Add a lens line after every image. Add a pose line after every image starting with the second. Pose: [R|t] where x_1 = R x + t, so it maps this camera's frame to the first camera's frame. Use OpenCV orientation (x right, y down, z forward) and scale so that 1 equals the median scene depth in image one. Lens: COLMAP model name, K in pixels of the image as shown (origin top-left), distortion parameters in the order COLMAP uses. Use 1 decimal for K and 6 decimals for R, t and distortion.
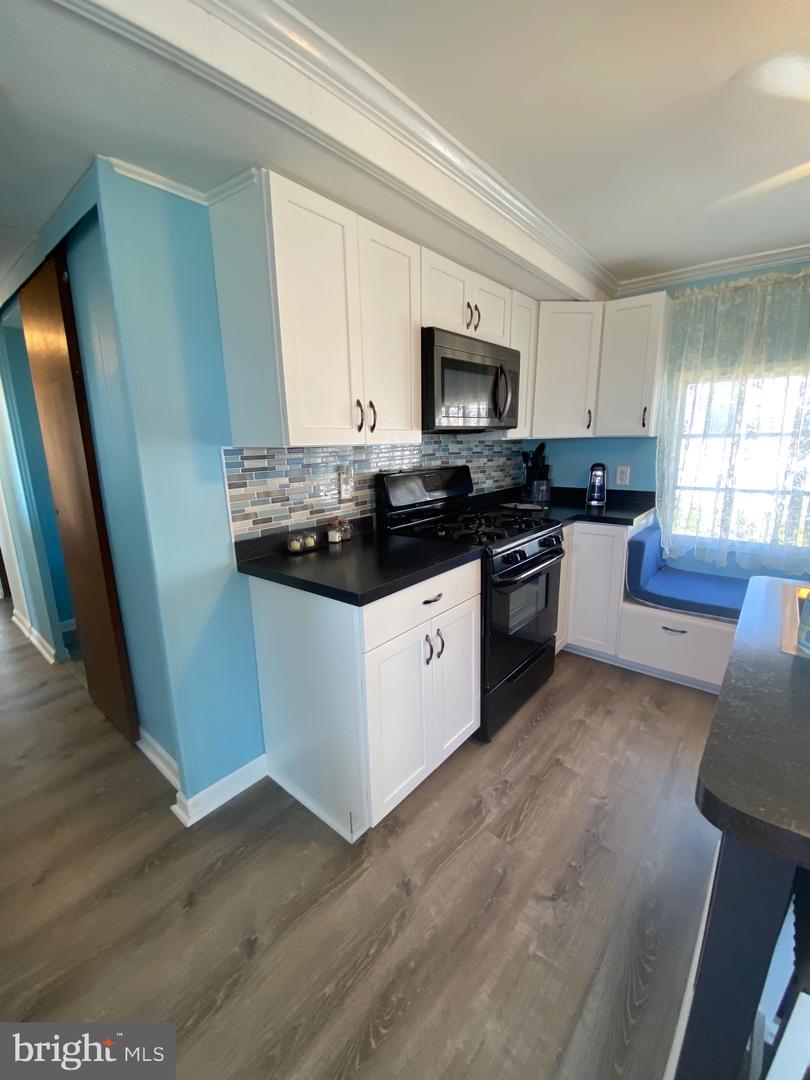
lens RADIAL K [[438.7, 0, 405.6], [0, 438.7, 540.3], [0, 0, 1]] dist [0.005169, -0.011486]
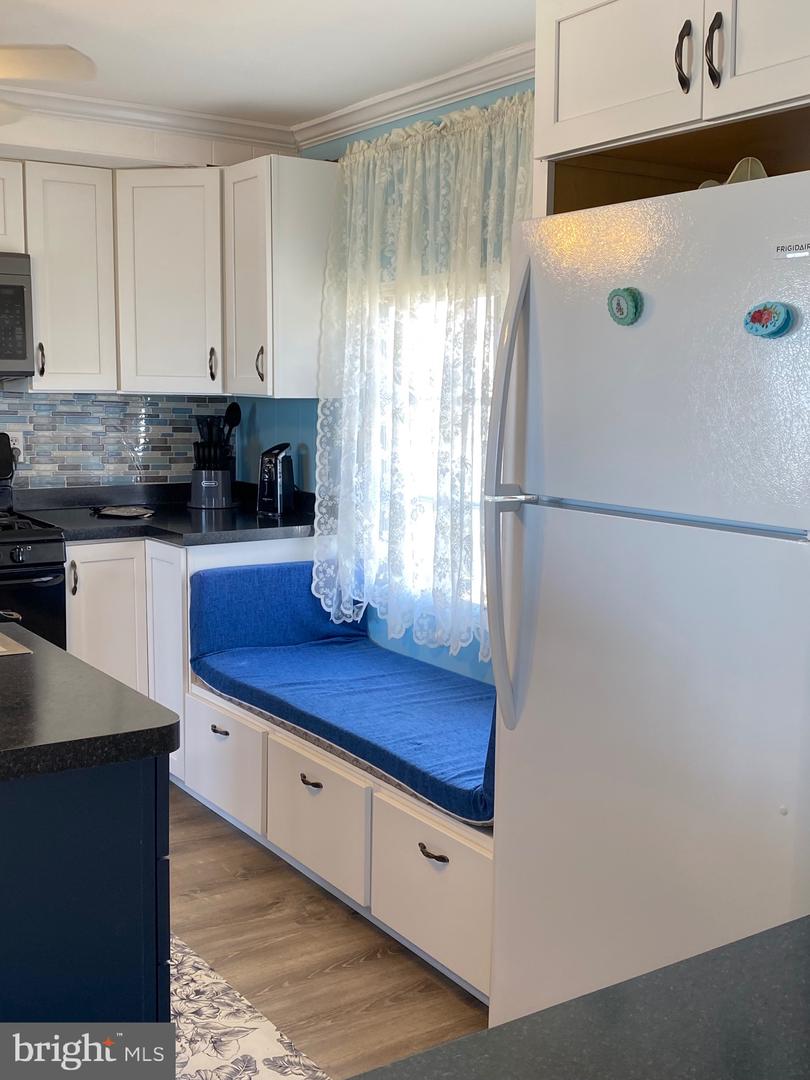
lens RADIAL K [[1198.8, 0, 404.7], [0, 1198.8, 539.1], [0, 0, 1]] dist [-0.011617, 0.000000]
pose [[0.958568, 0.065899, -0.277138, 1.050046], [-0.091084, 0.992705, -0.078993, 0.047914], [0.269911, 0.100963, 0.957578, -0.376900]]
